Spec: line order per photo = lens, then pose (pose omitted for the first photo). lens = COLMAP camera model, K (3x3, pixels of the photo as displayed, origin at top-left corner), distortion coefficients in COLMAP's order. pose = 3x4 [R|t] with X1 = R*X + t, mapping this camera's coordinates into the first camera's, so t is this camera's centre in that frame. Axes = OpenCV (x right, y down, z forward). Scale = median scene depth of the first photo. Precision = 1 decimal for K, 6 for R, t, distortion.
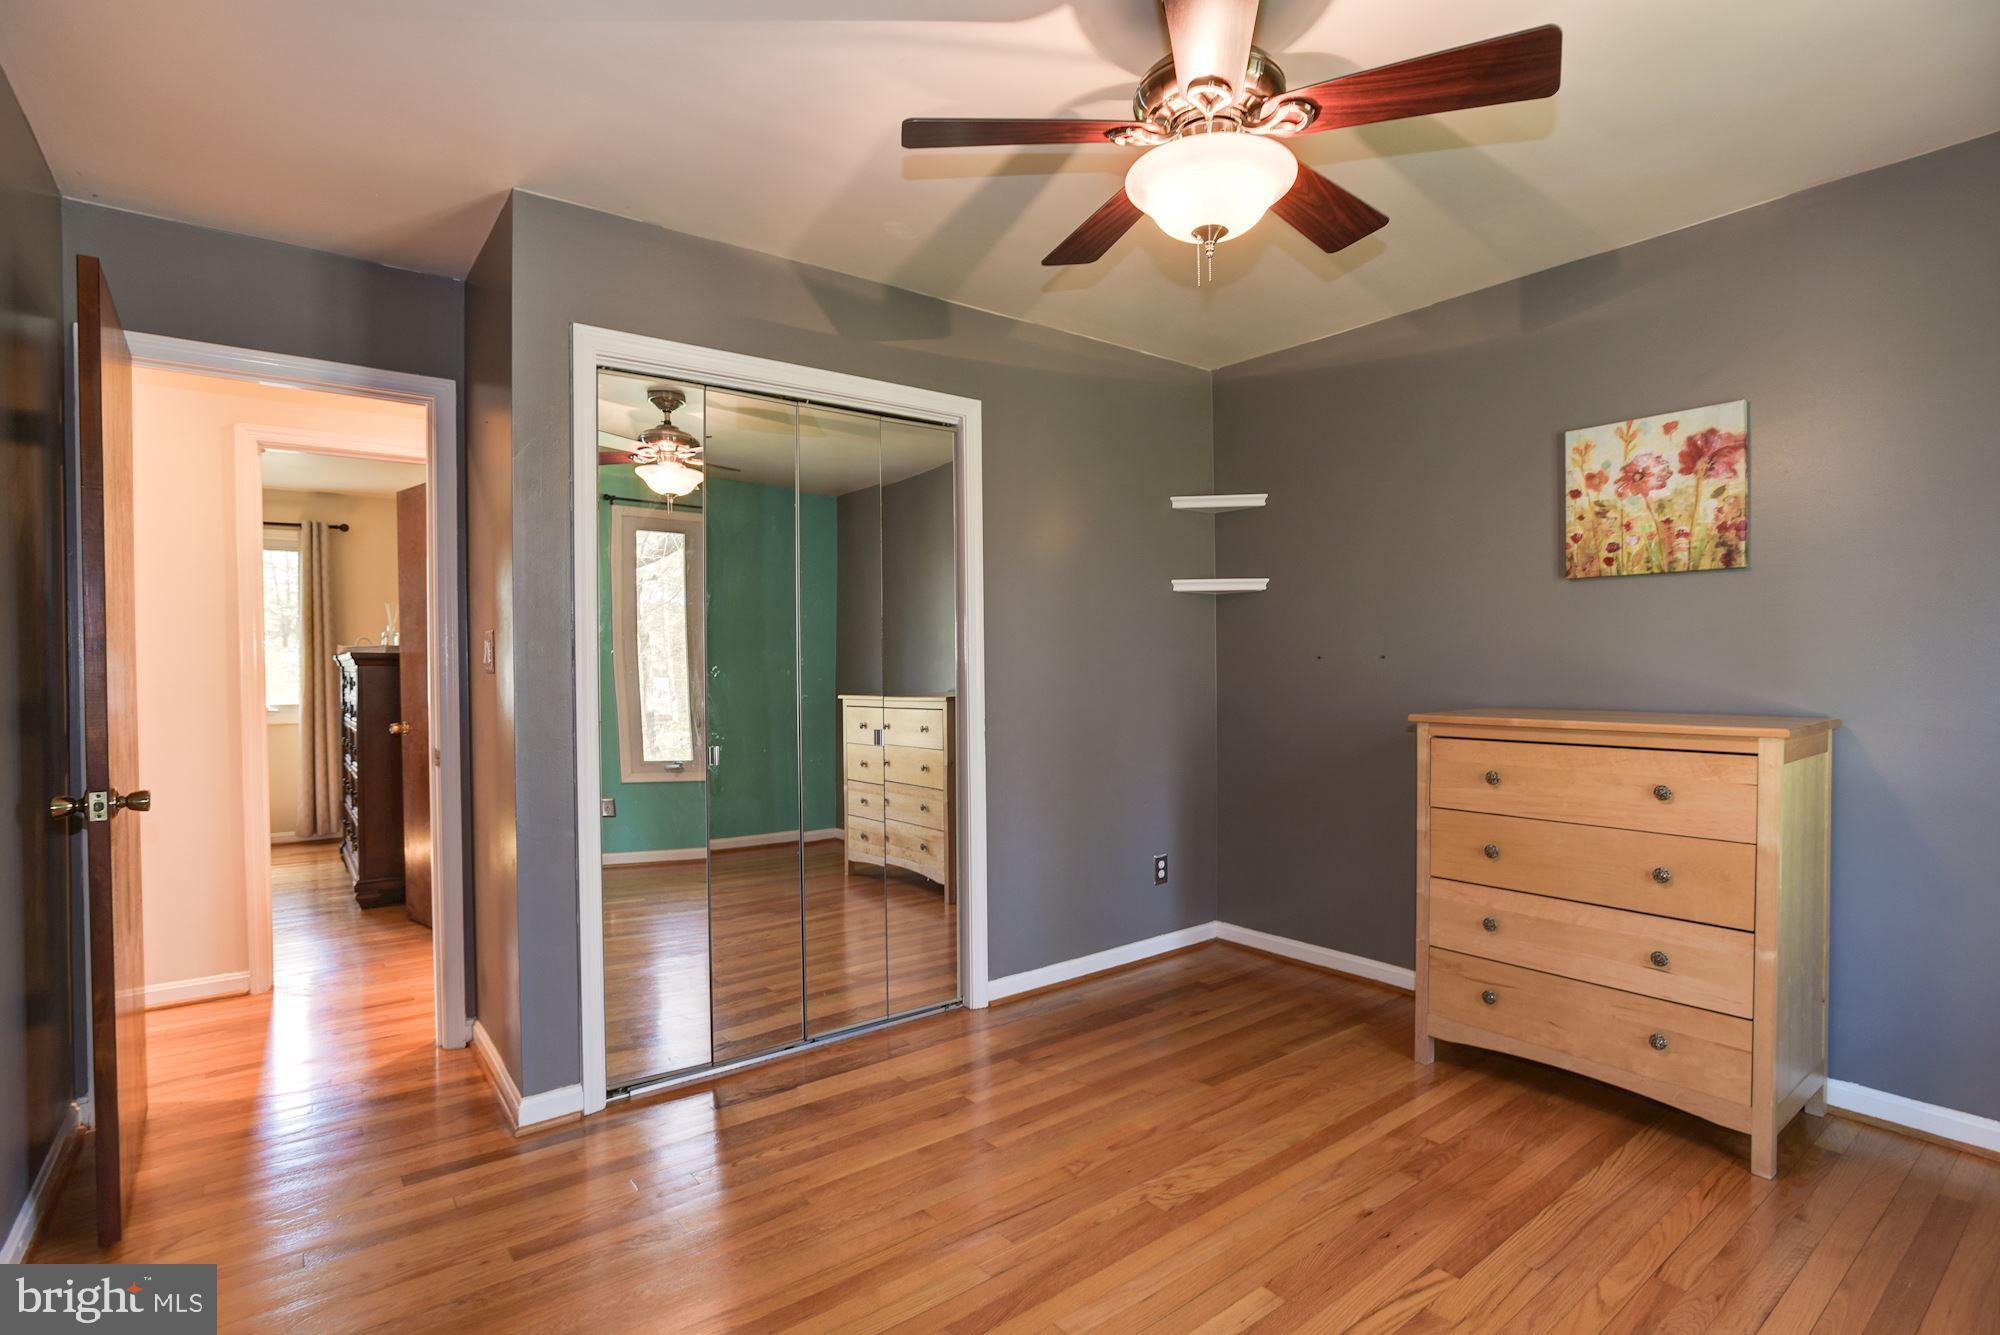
lens RADIAL K [[959.2, 0, 991.3], [0, 959.2, 670.5], [0, 0, 1]] dist [-0.030291, 0.010073]
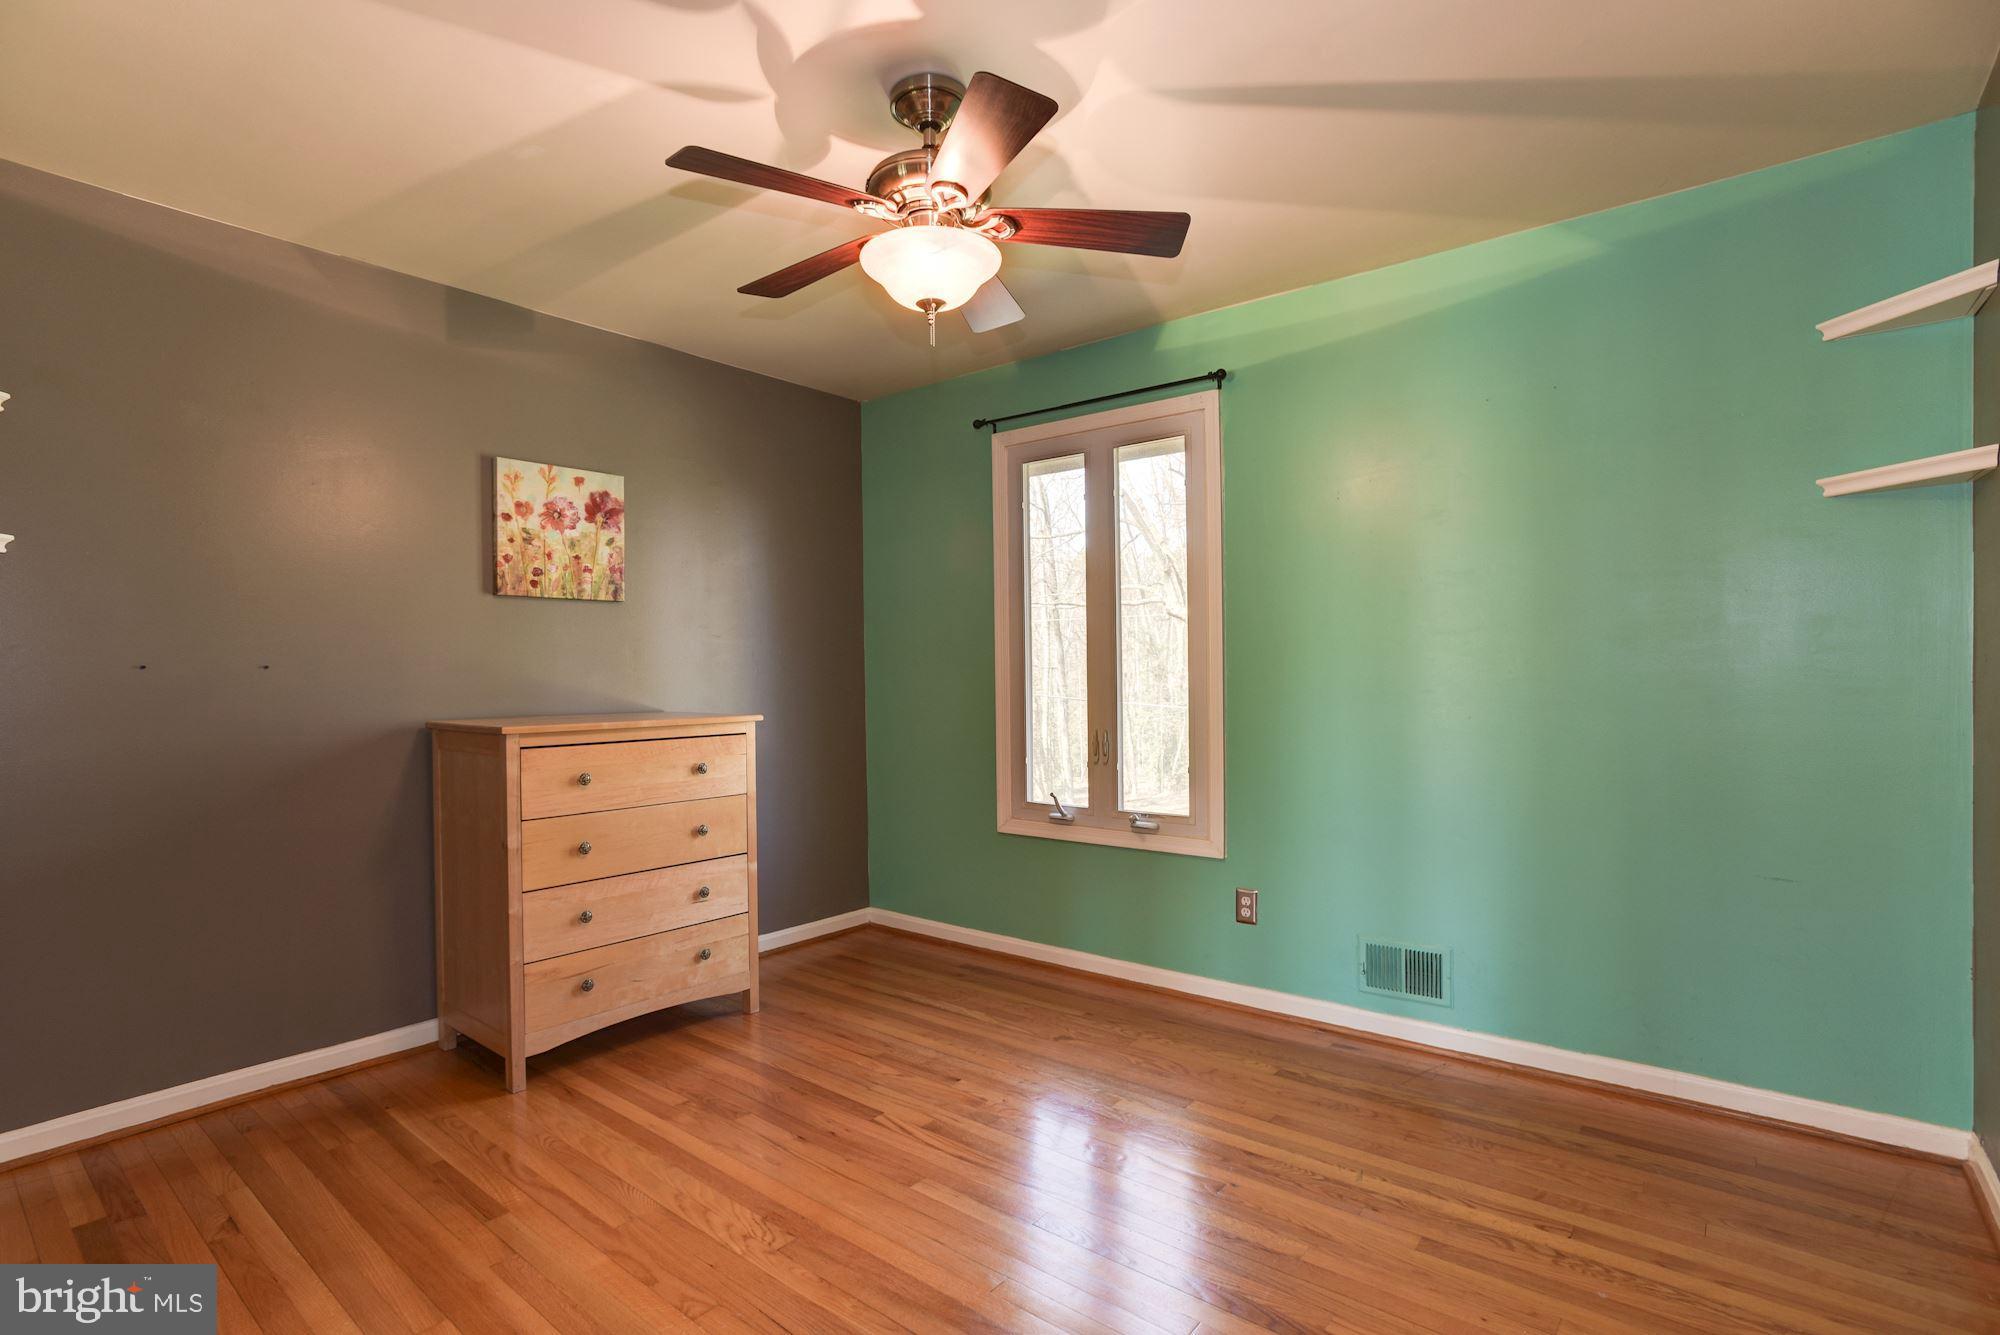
lens RADIAL K [[959.2, 0, 992.6], [0, 959.2, 671.3], [0, 0, 1]] dist [-0.030291, 0.010073]
pose [[-0.224412, 0.009303, 0.974450, -0.599216], [0.017476, 0.999832, -0.005521, 0.004696], [-0.974338, 0.015791, -0.224537, 0.758869]]
